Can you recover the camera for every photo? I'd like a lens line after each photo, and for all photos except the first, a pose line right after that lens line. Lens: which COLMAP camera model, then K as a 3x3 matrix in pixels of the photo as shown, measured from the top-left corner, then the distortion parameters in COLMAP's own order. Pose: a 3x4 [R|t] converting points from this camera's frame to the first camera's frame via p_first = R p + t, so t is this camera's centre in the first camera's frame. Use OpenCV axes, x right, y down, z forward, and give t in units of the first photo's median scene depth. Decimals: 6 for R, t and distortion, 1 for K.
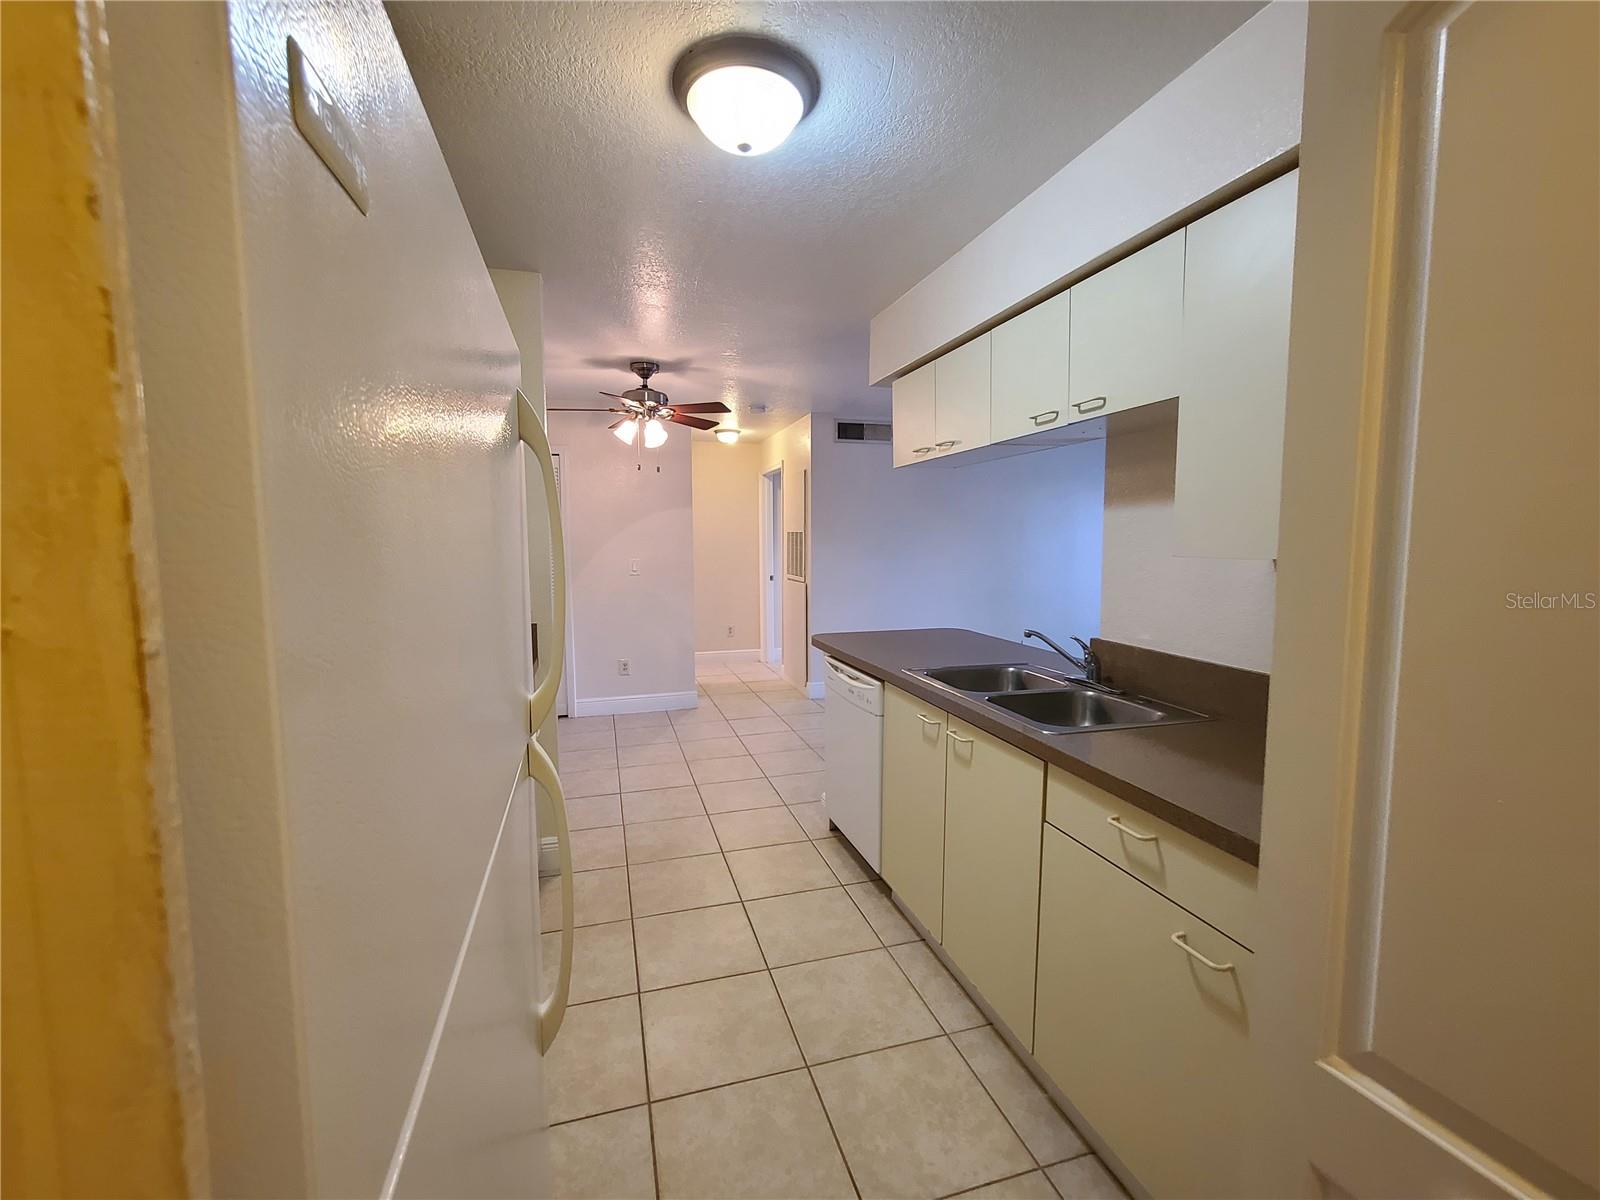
lens RADIAL K [[657.9, 0, 786.3], [0, 657.9, 595.1], [0, 0, 1]] dist [-0.002694, 0.000633]
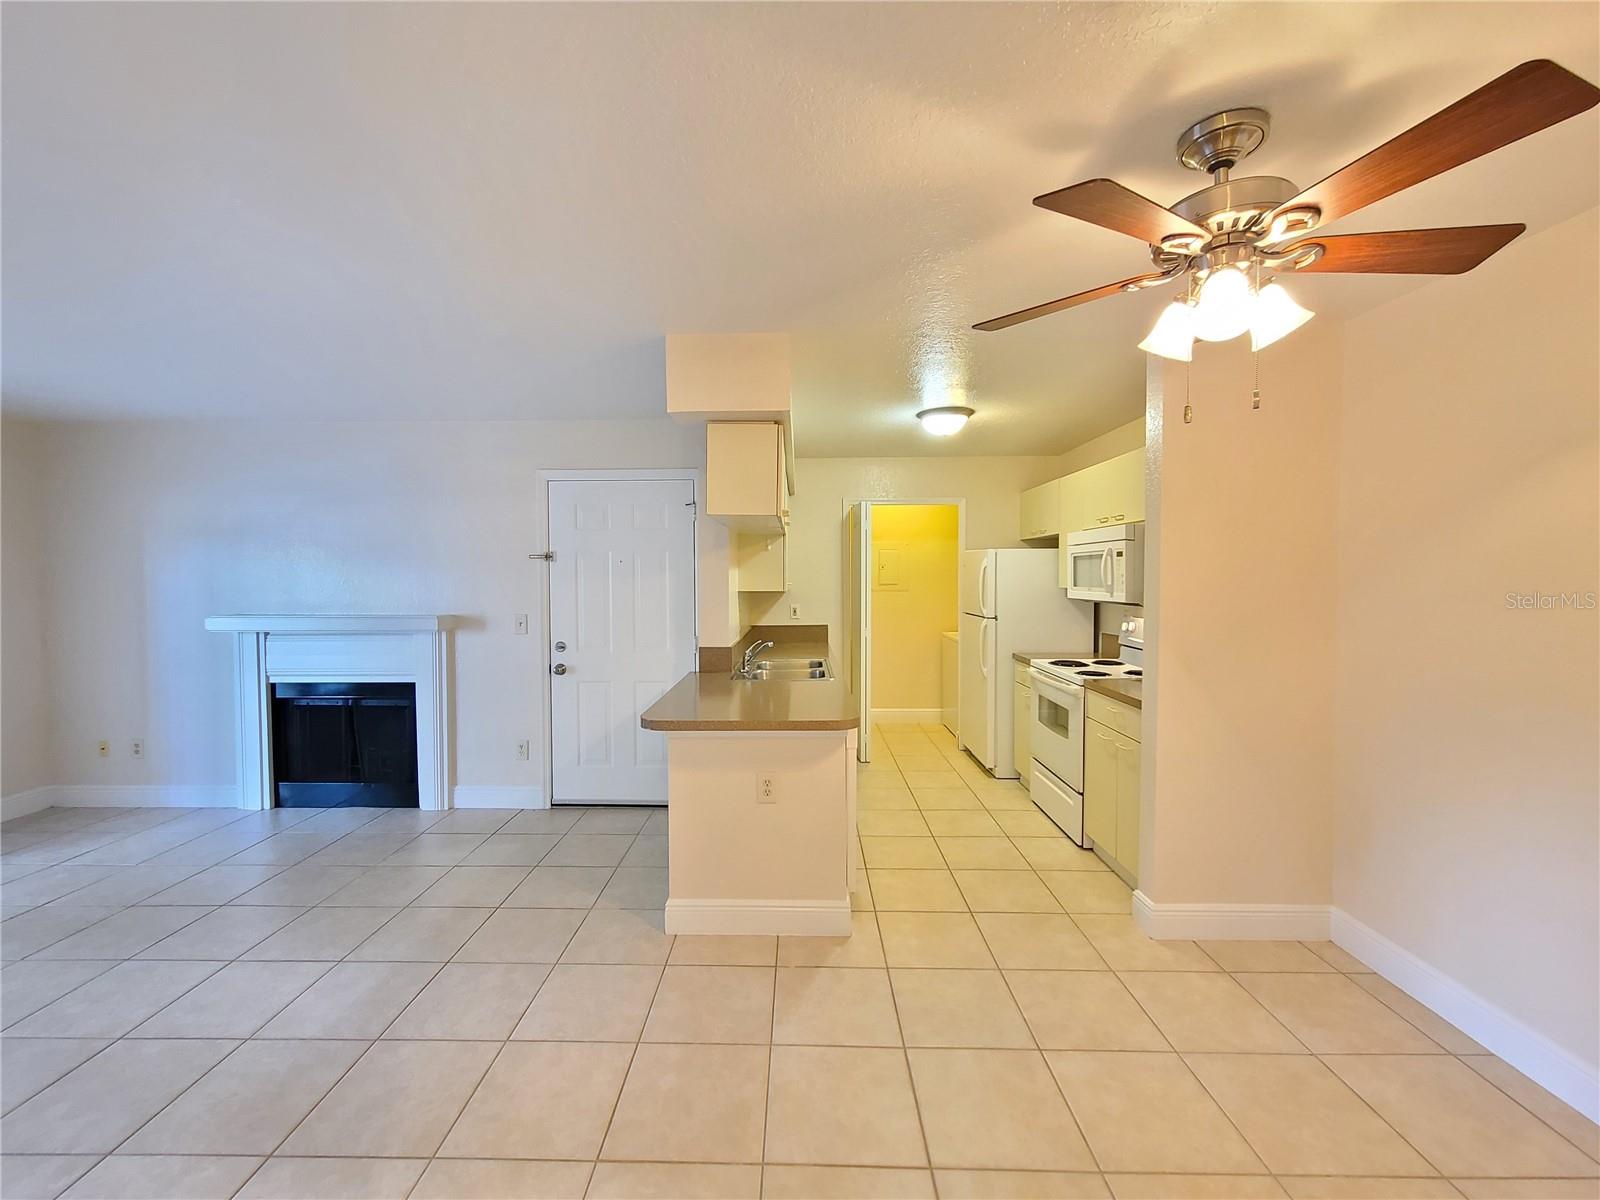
lens RADIAL K [[657.9, 0, 786.3], [0, 657.9, 595.1], [0, 0, 1]] dist [-0.002694, 0.000633]
pose [[-0.954965, -0.003165, 0.296701, -0.114757], [0.032344, 0.992874, 0.114696, -0.180922], [-0.294949, 0.119127, -0.948058, 1.806213]]
